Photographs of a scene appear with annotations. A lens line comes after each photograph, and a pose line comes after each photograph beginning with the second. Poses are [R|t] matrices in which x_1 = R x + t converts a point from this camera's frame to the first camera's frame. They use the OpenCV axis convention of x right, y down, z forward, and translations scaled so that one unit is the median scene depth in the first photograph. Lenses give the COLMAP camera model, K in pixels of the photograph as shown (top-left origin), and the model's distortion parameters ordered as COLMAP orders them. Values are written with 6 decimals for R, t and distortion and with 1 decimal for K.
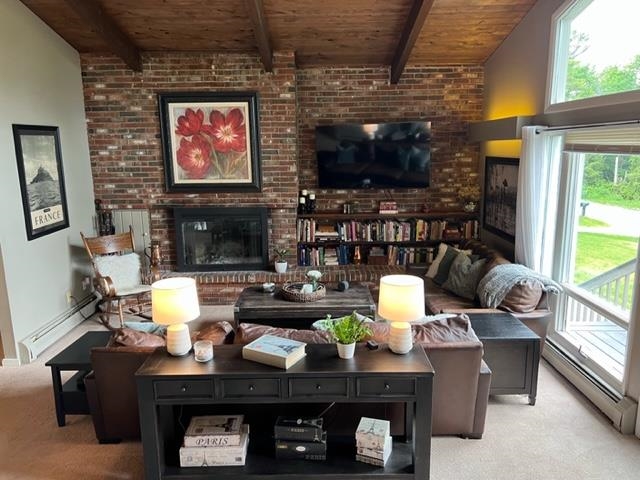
lens RADIAL K [[478.8, 0, 321.1], [0, 478.8, 240.9], [0, 0, 1]] dist [0.067981, -0.080882]
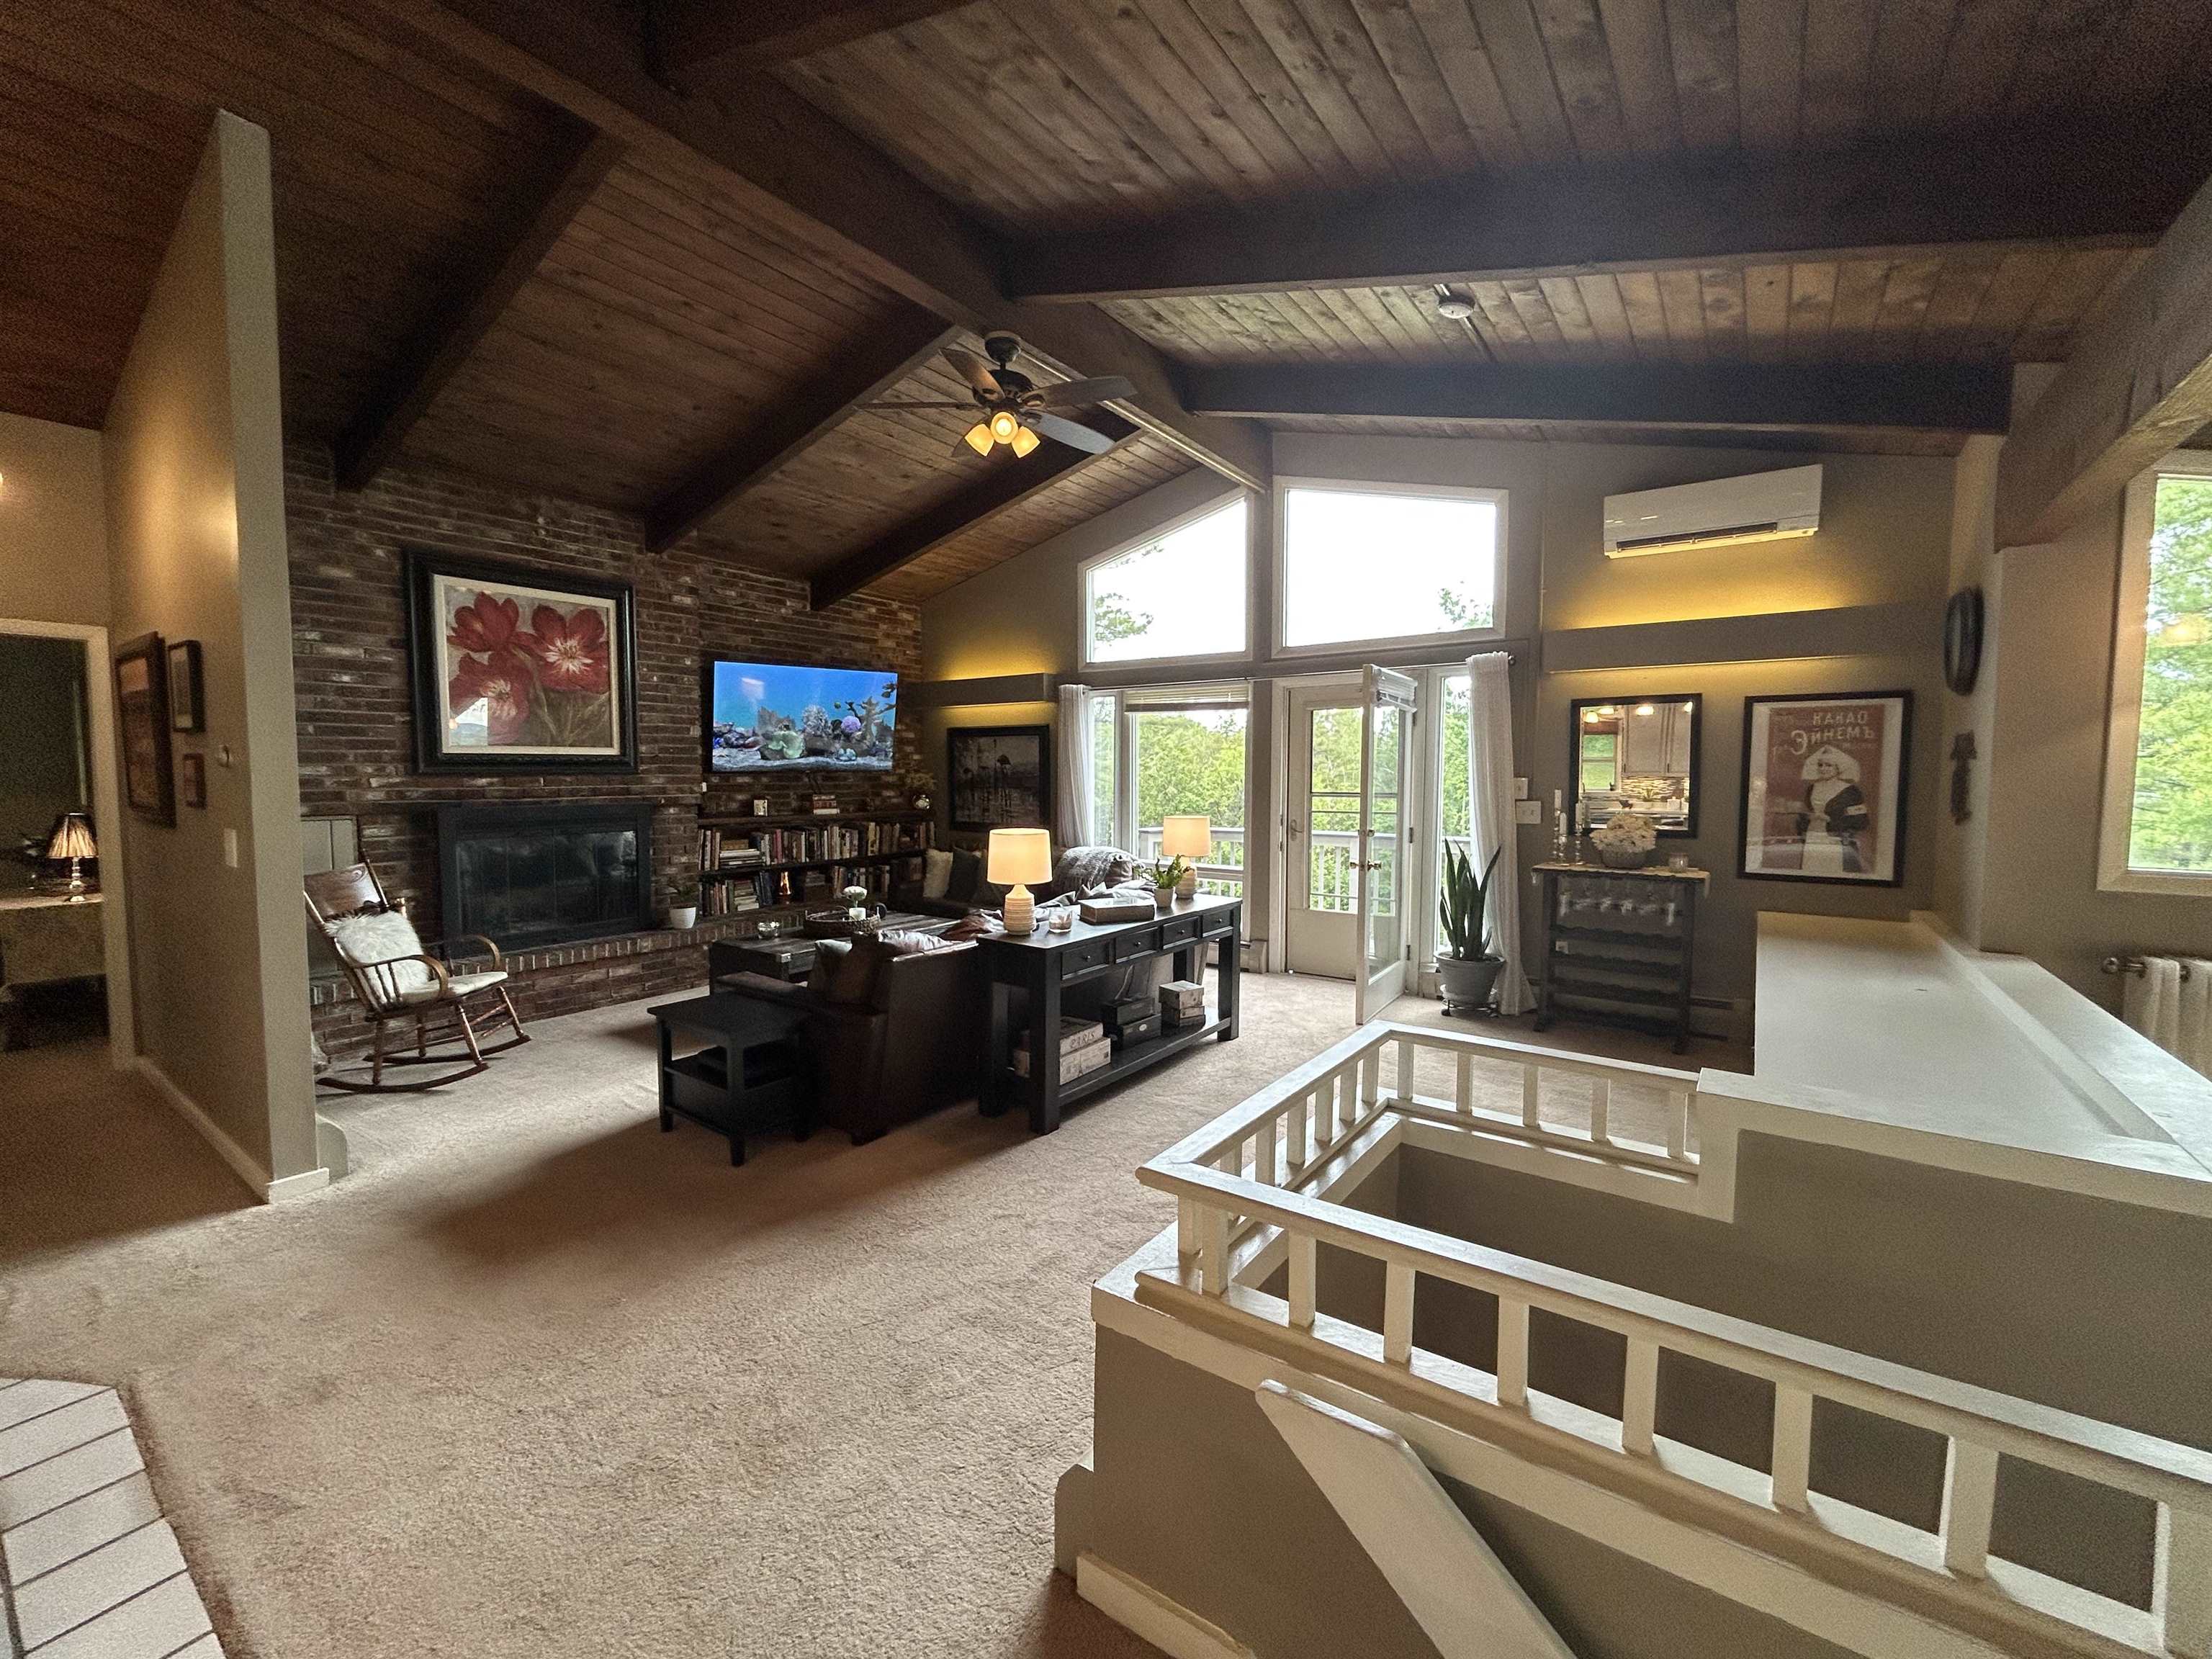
lens RADIAL K [[899.1, 0, 1102.7], [0, 899.1, 826.8], [0, 0, 1]] dist [0.000243, 0.000071]
pose [[0.588453, -0.038670, 0.807606, -0.611695], [0.146324, 0.987456, -0.059335, 0.082943], [-0.795181, 0.153088, 0.586729, 0.053172]]
